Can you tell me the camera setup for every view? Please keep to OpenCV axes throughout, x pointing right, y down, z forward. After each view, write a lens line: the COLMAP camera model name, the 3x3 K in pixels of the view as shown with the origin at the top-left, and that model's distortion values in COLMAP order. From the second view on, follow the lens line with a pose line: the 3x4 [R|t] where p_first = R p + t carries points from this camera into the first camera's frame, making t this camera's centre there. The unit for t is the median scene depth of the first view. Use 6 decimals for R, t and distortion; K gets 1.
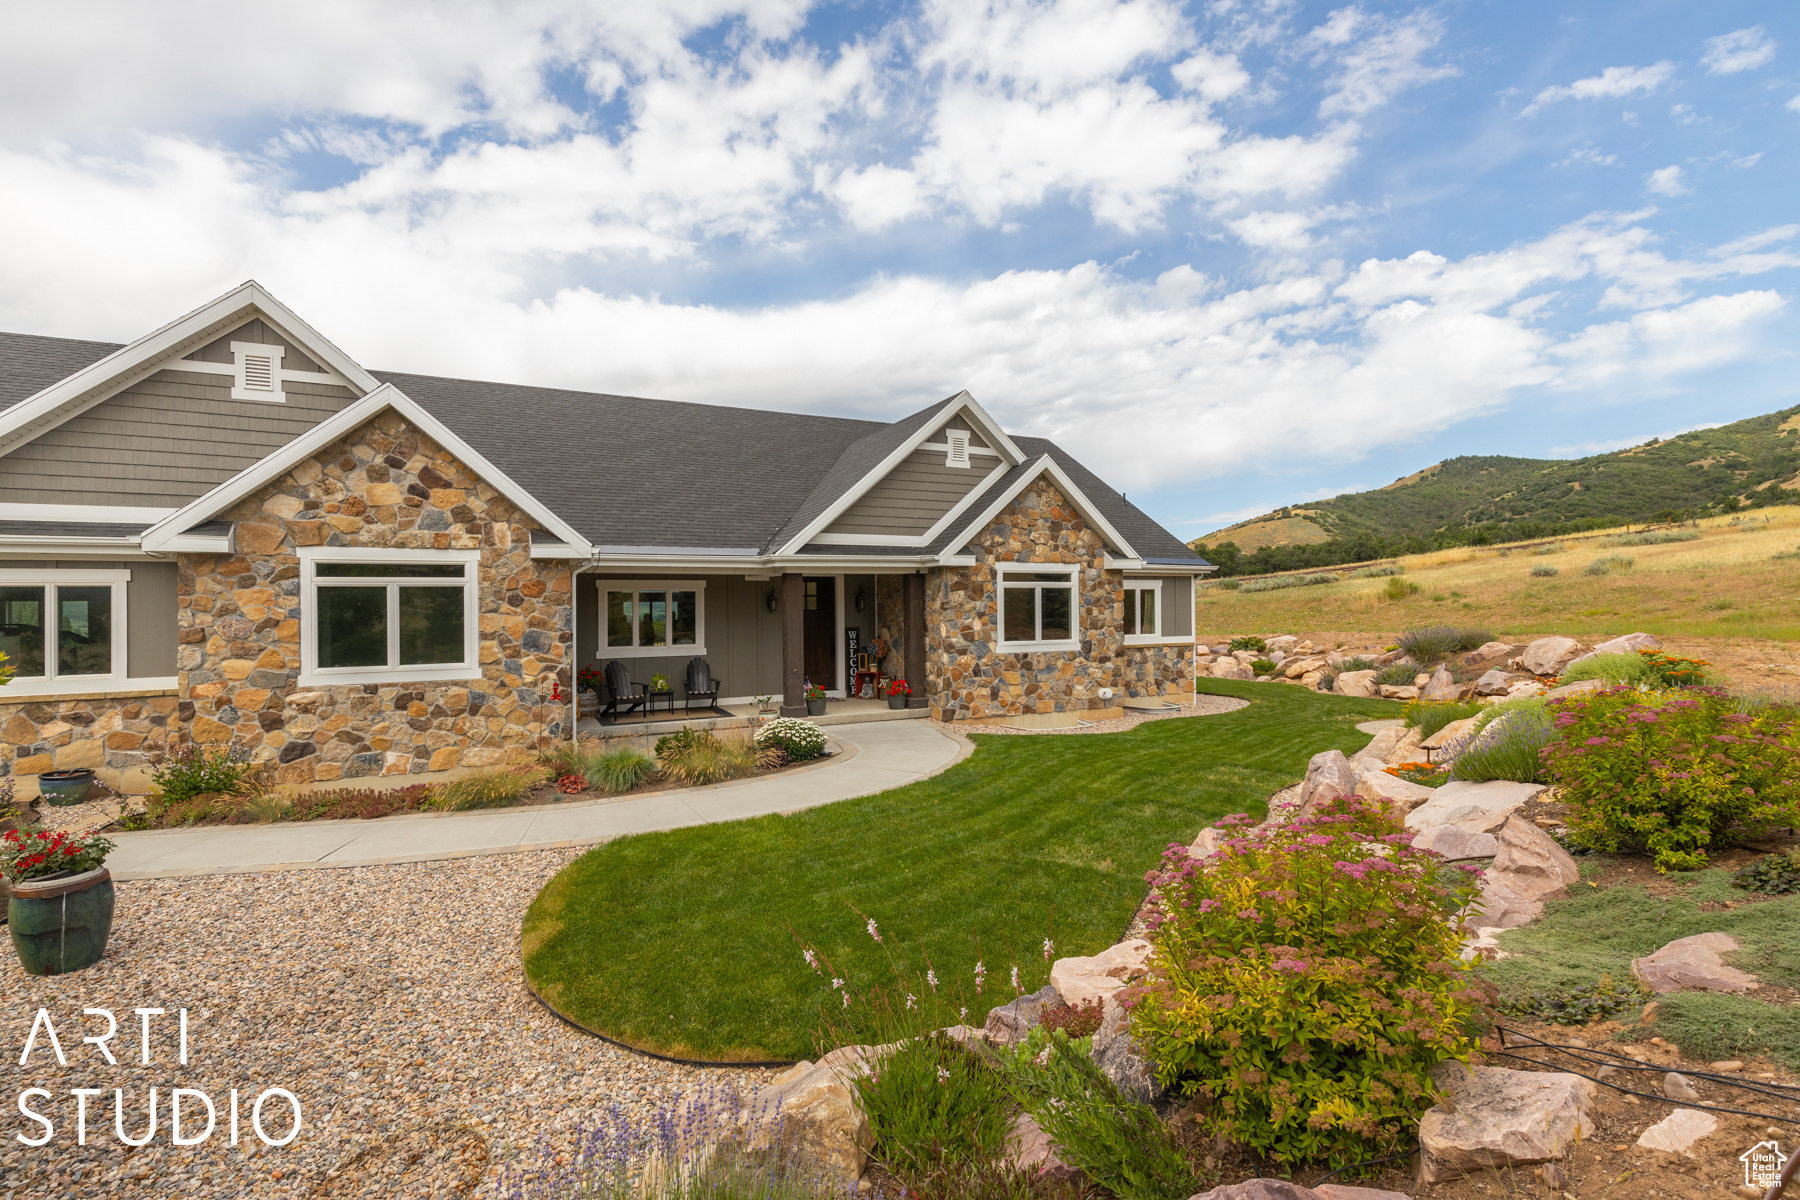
lens RADIAL K [[809.6, 0, 895.8], [0, 809.6, 601.0], [0, 0, 1]] dist [0.005533, -0.000603]
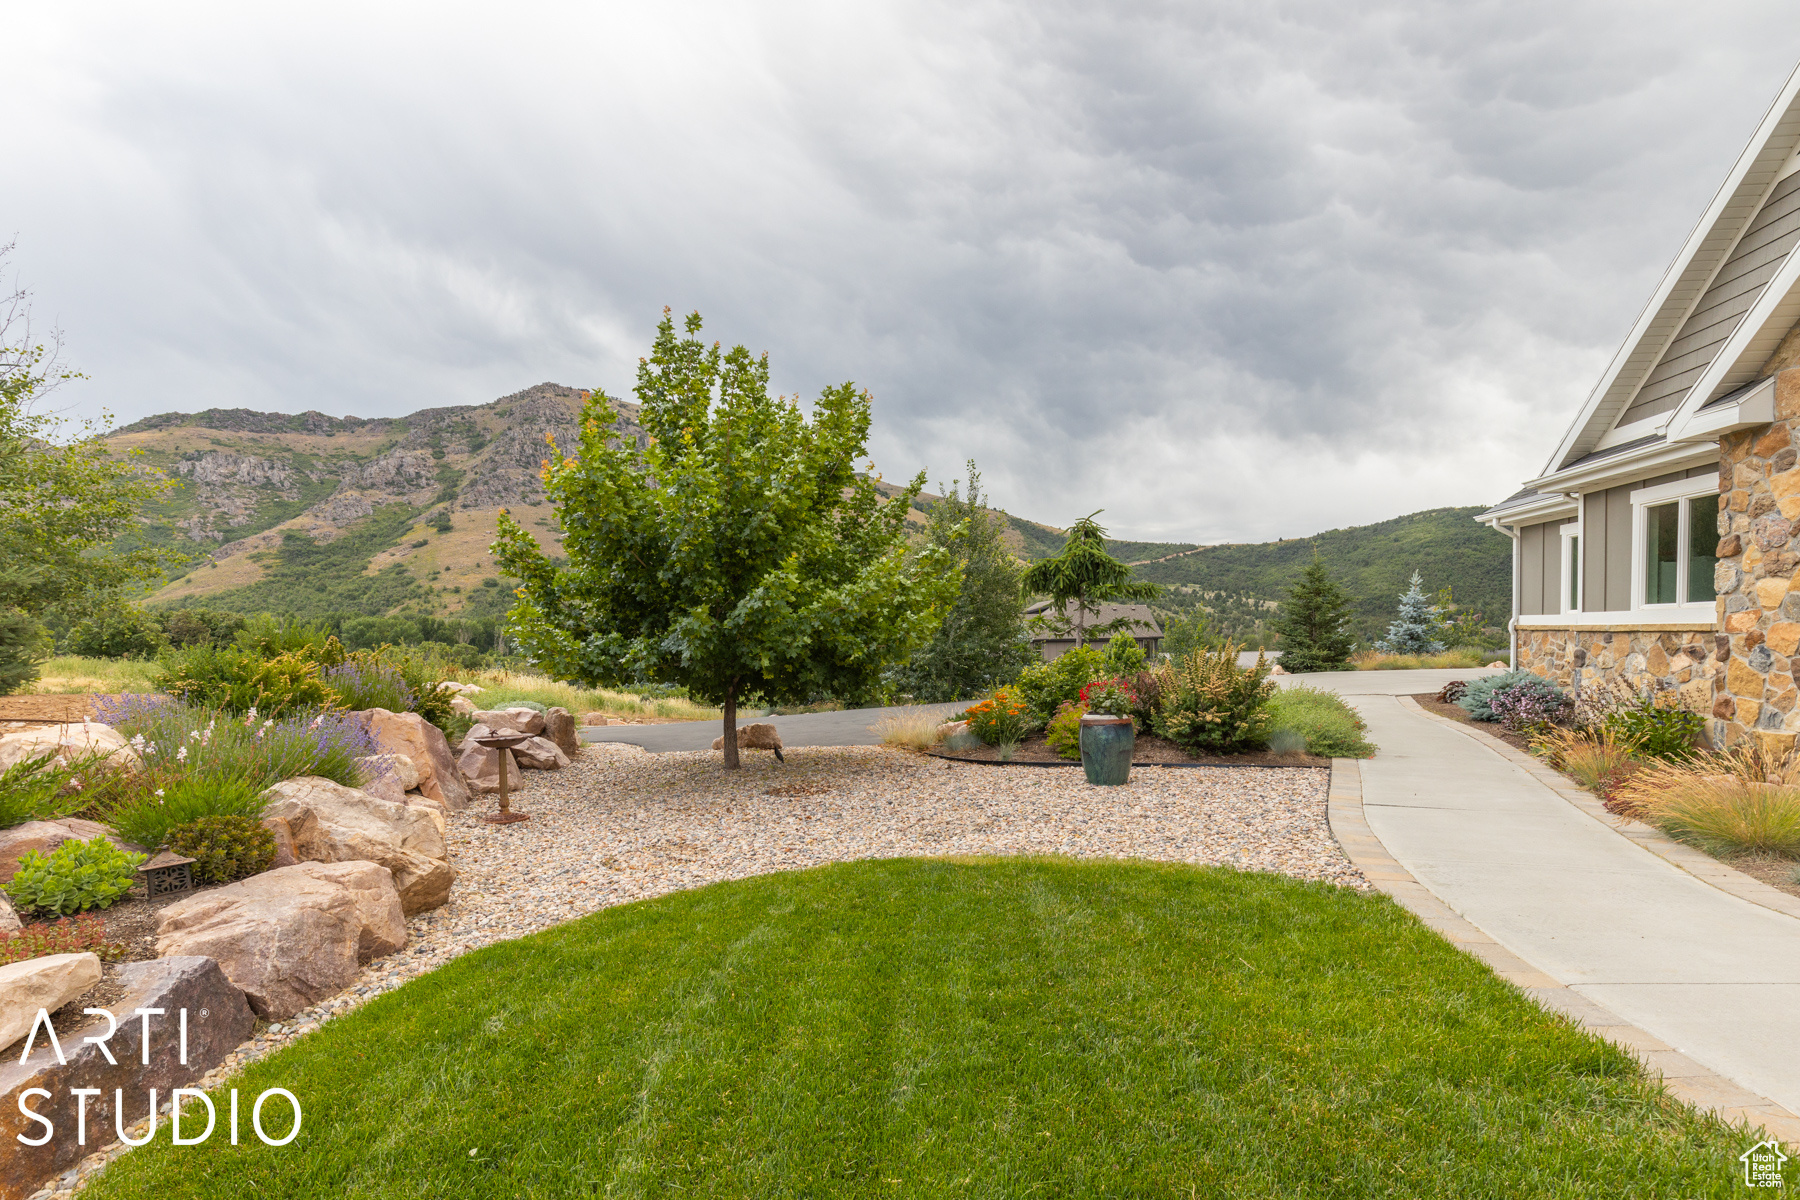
lens RADIAL K [[847.0, 0, 905.8], [0, 847.0, 667.1], [0, 0, 1]] dist [-0.012102, 0.000480]
pose [[-0.556010, 0.054950, -0.829357, 0.155361], [0.027242, 0.998481, 0.047892, 0.080796], [0.830729, 0.004035, -0.556662, 0.684459]]
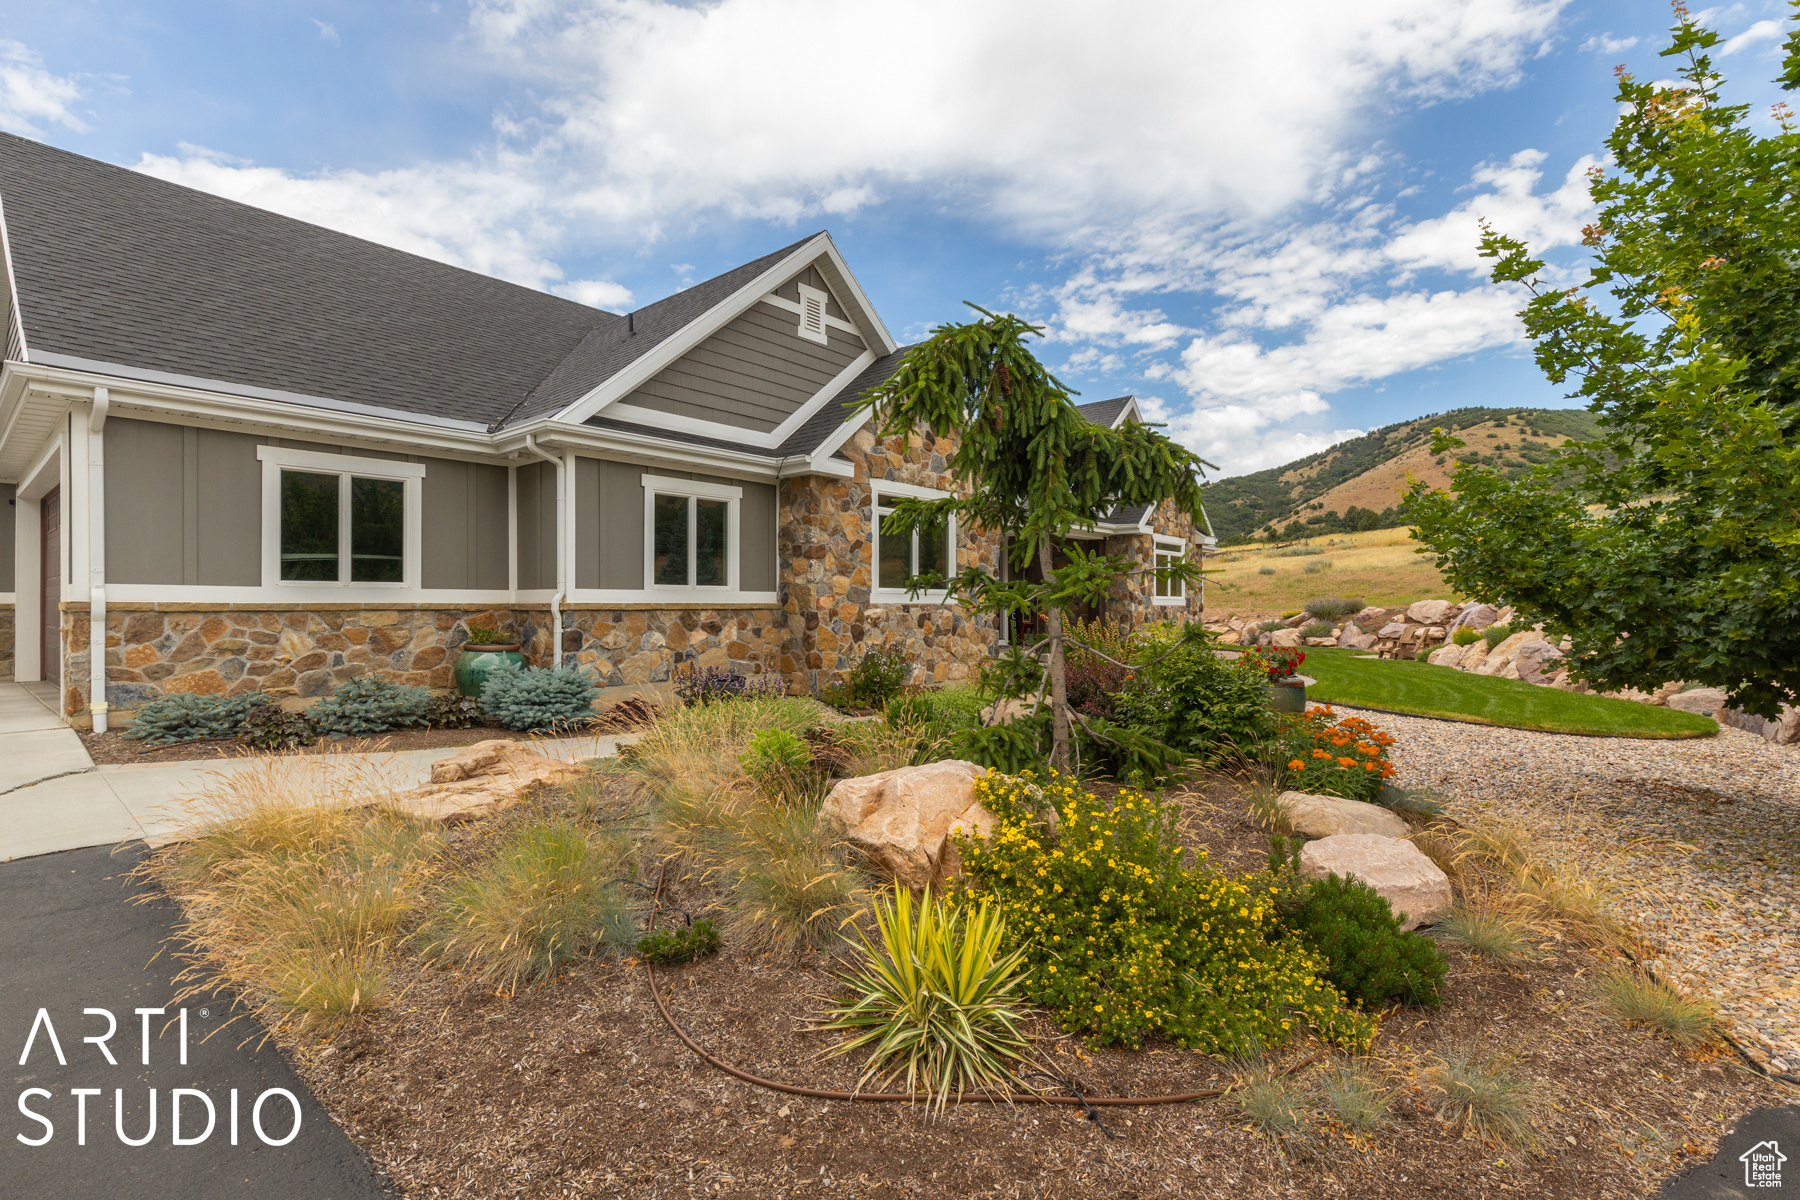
lens RADIAL K [[827.5, 0, 908.0], [0, 827.5, 609.0], [0, 0, 1]] dist [-0.002130, -0.000305]
pose [[0.918613, 0.010748, 0.395012, -1.017182], [-0.013832, 0.999892, 0.004961, 0.095900], [-0.394916, -0.010022, 0.918663, -0.059874]]
